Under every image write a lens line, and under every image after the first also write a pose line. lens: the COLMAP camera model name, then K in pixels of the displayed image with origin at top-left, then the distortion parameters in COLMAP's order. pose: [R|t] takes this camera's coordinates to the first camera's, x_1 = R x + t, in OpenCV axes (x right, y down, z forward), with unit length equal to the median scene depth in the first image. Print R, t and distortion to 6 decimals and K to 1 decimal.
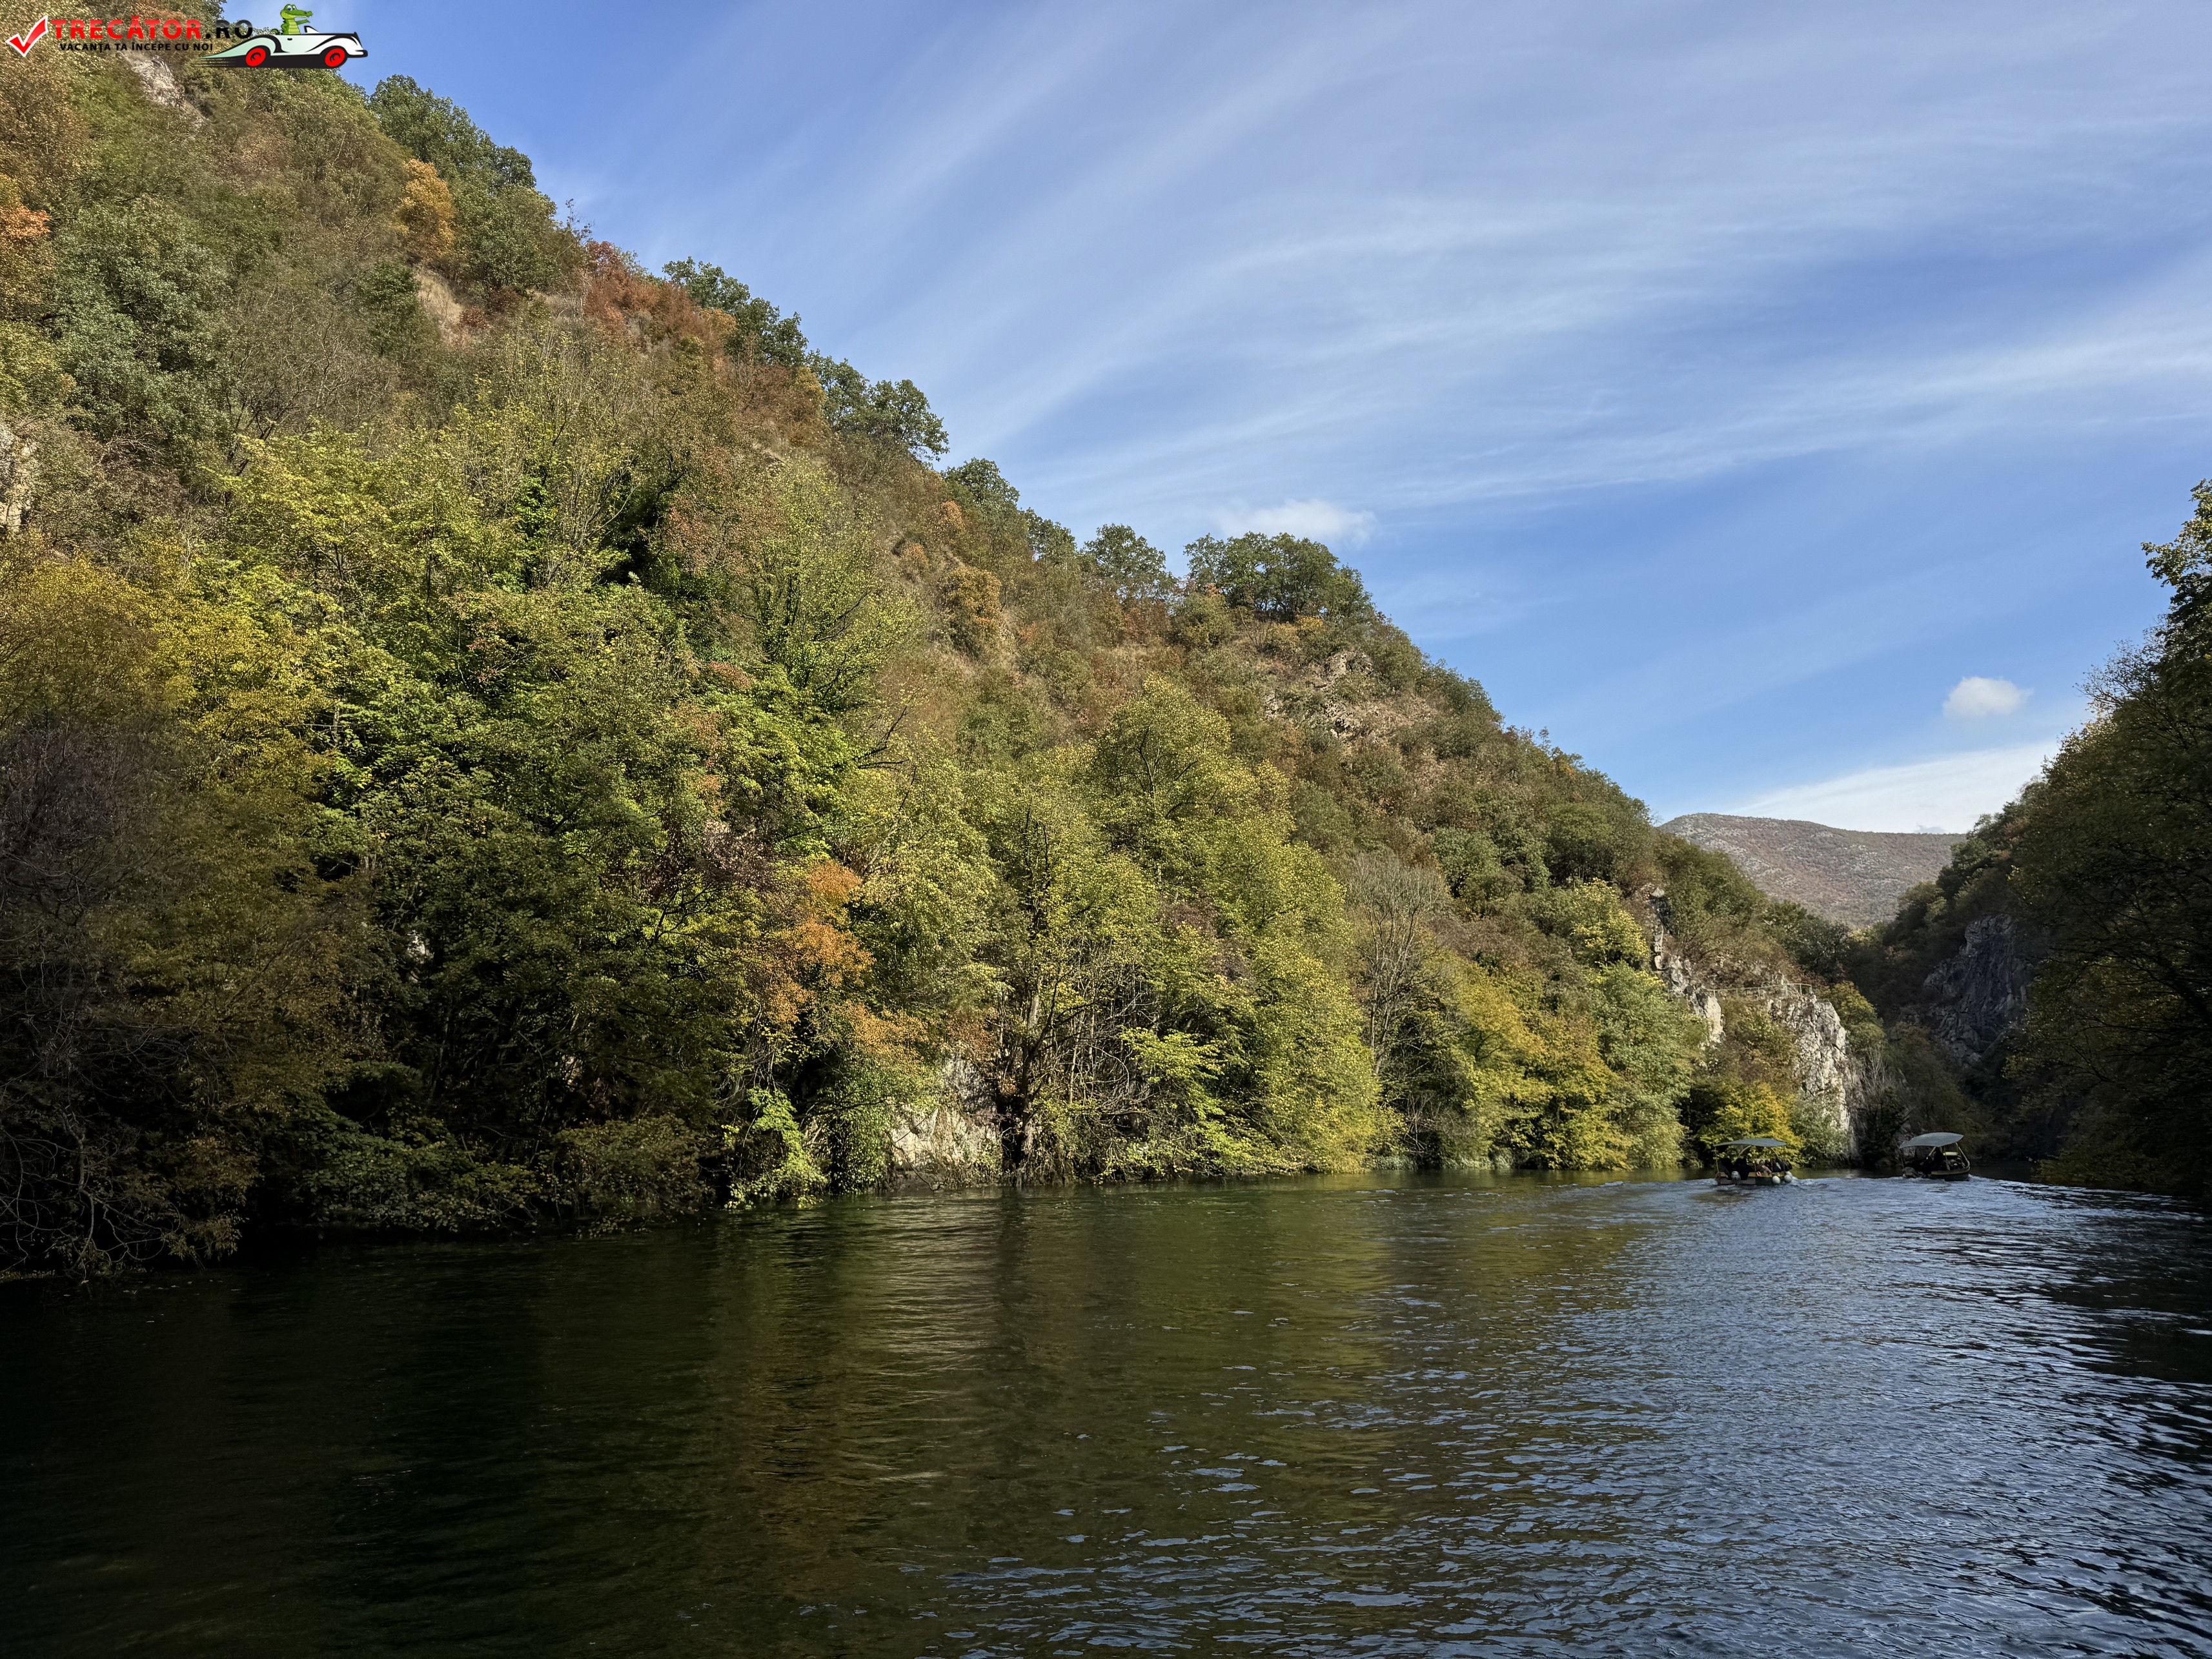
lens RADIAL K [[1504.1, 0, 1106.0], [0, 1504.1, 829.5], [0, 0, 1]] dist [0.039729, -0.076625]
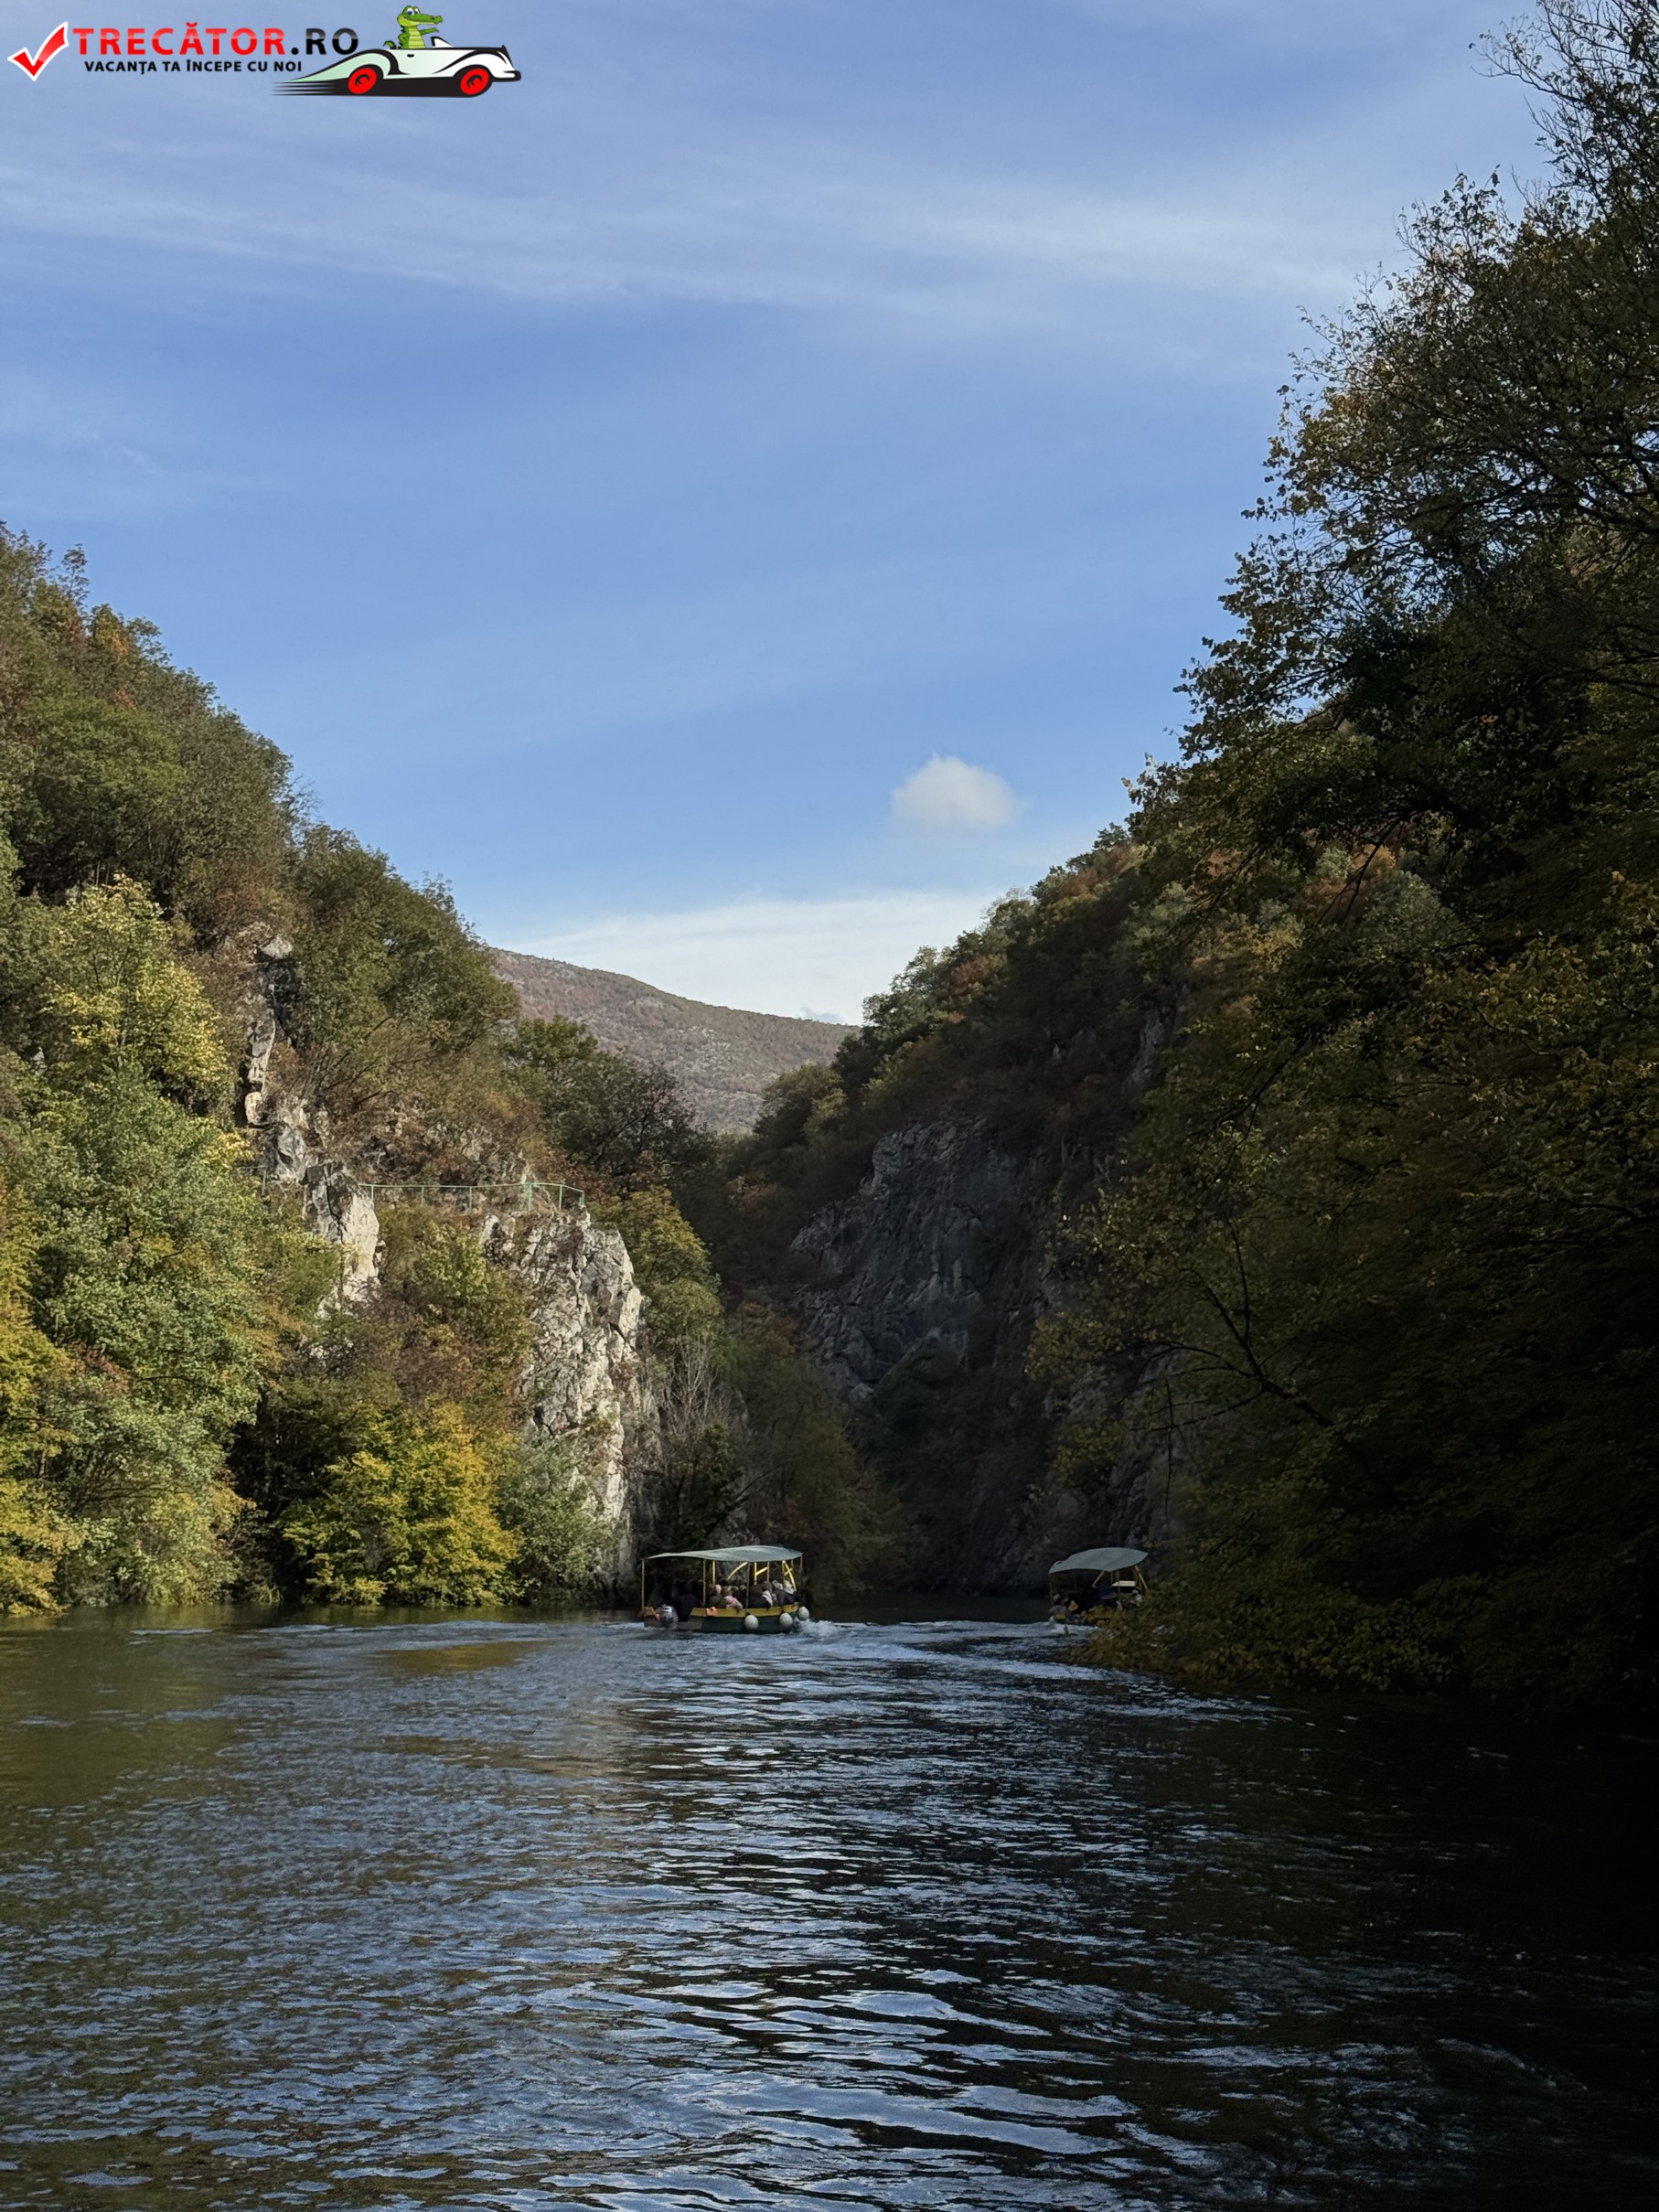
lens RADIAL K [[3049.4, 0, 829.5], [0, 3049.4, 1106.0], [0, 0, 1]] dist [0.008662, 0.019264]
pose [[0.870149, 0.090267, 0.484451, 0.104858], [-0.121315, 0.992064, 0.033052, 0.043111], [-0.477623, -0.087531, 0.874194, 0.209032]]
